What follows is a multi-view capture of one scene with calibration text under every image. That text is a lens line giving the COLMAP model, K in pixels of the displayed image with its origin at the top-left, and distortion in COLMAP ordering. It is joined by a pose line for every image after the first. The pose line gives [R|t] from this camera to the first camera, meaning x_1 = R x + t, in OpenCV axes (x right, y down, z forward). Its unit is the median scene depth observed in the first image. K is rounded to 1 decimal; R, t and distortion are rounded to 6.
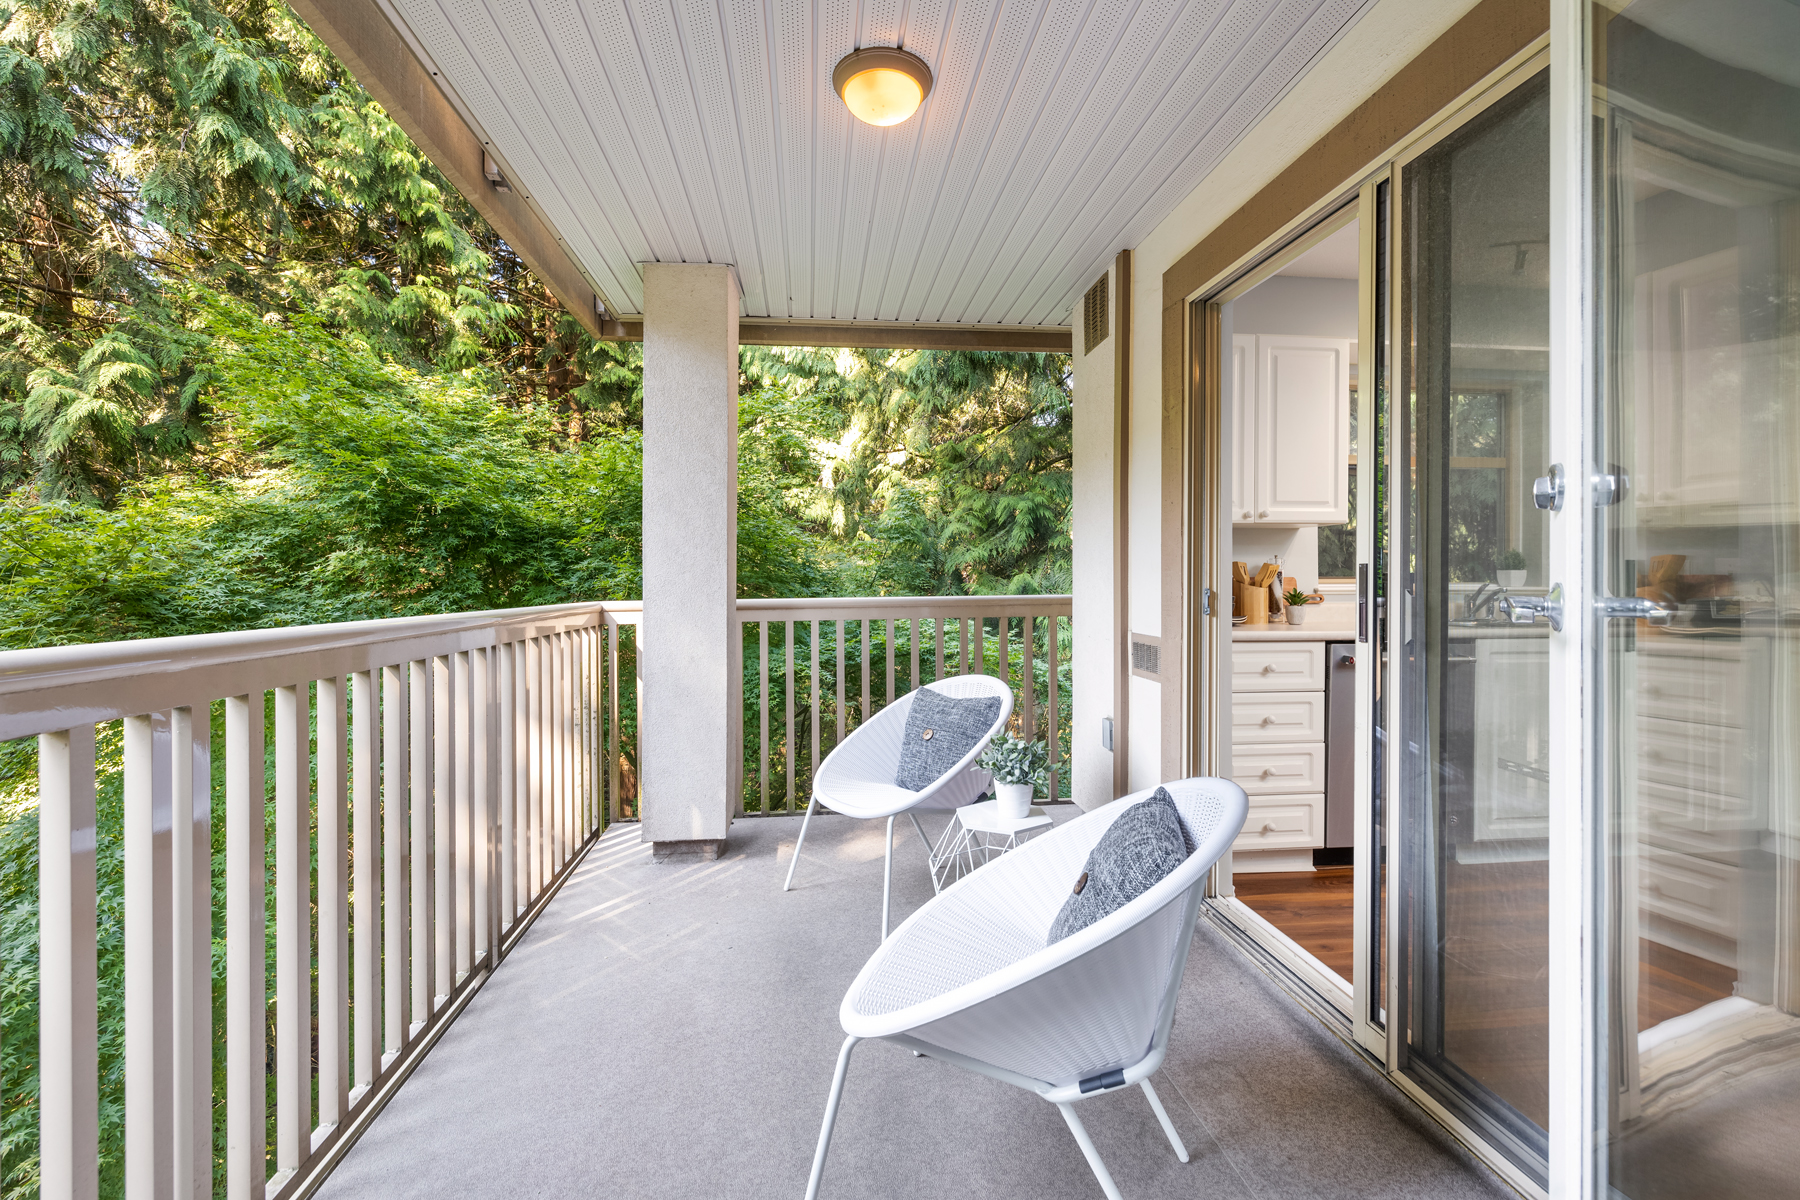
lens RADIAL K [[752.4, 0, 905.0], [0, 752.4, 587.4], [0, 0, 1]] dist [-0.003091, 0.001041]
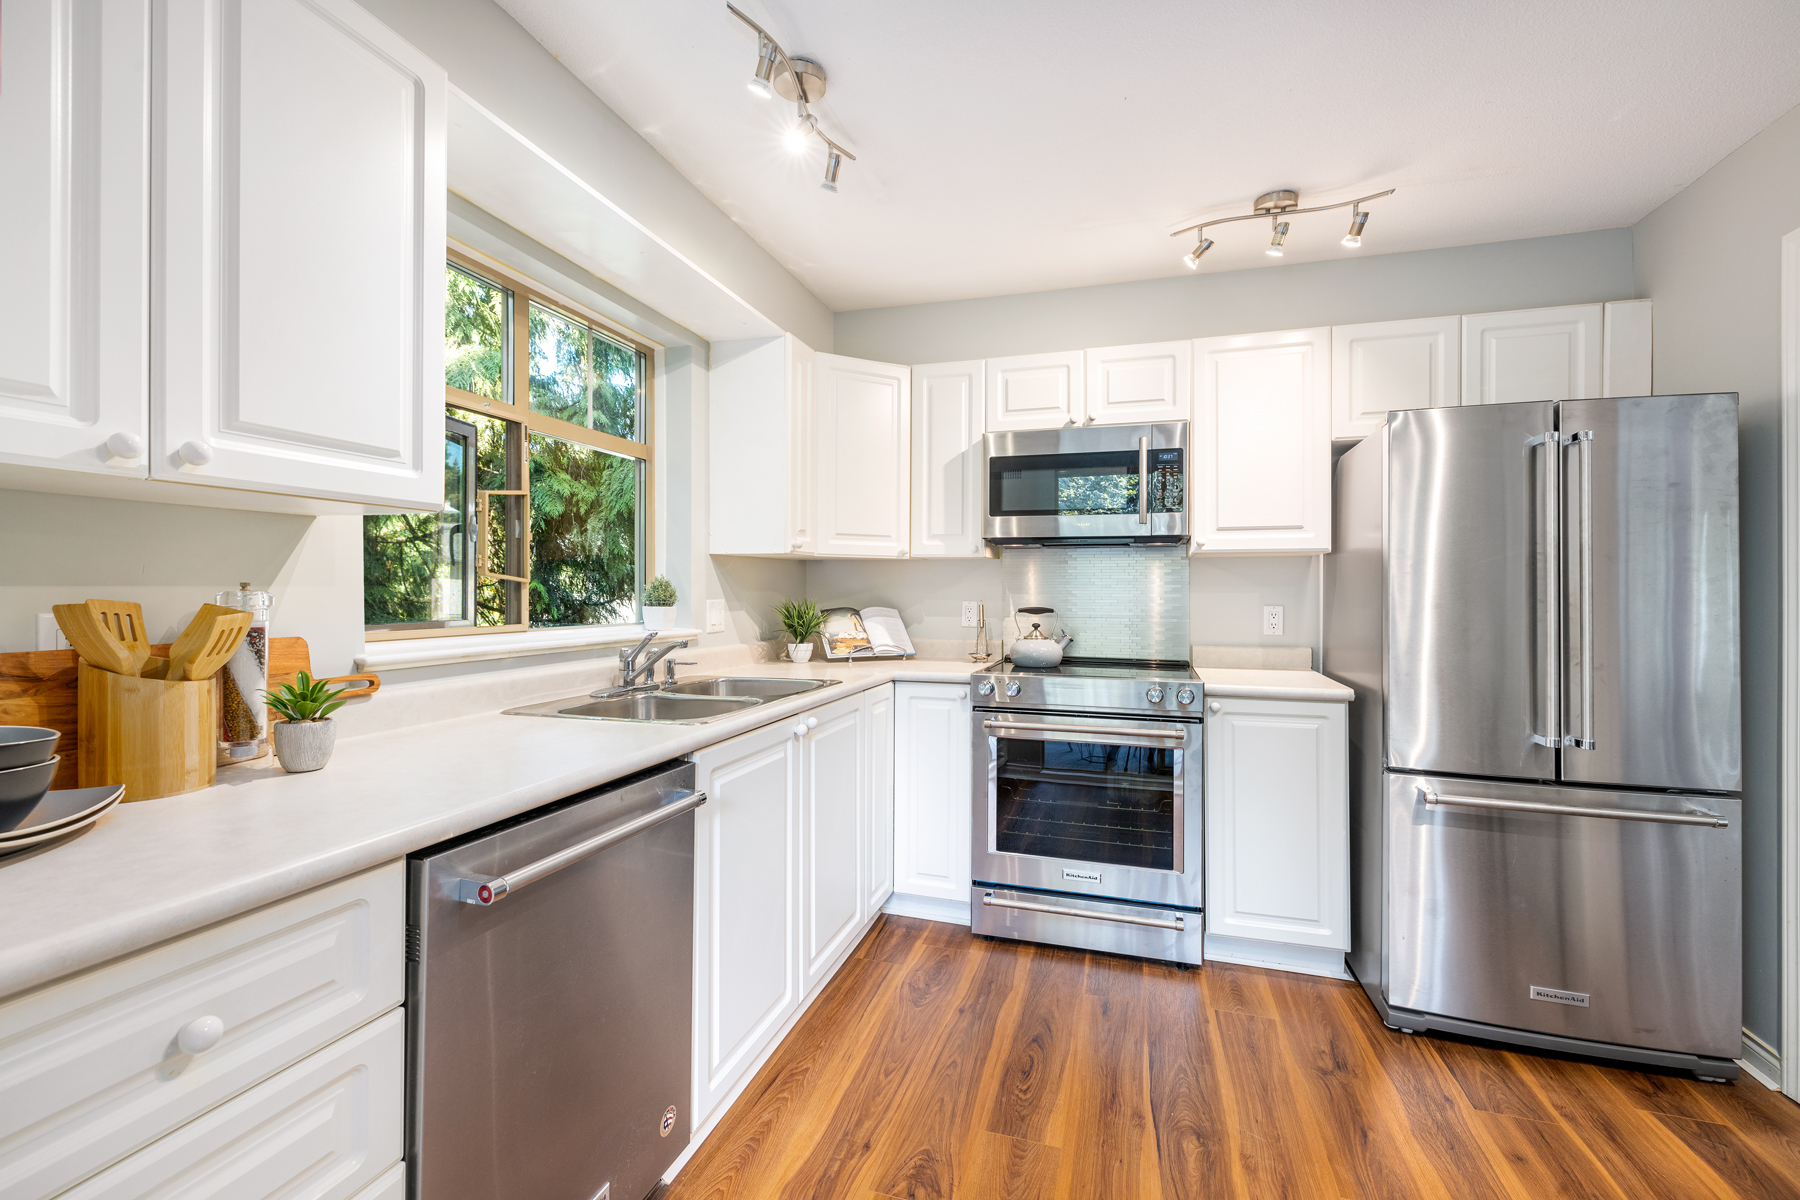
lens RADIAL K [[752.4, 0, 892.7], [0, 752.4, 593.2], [0, 0, 1]] dist [-0.003091, 0.001041]
pose [[0.418455, -0.000129, 0.908237, 0.302124], [0.005186, 0.999984, -0.002248, -0.036303], [-0.908223, 0.005651, 0.418449, 0.577368]]
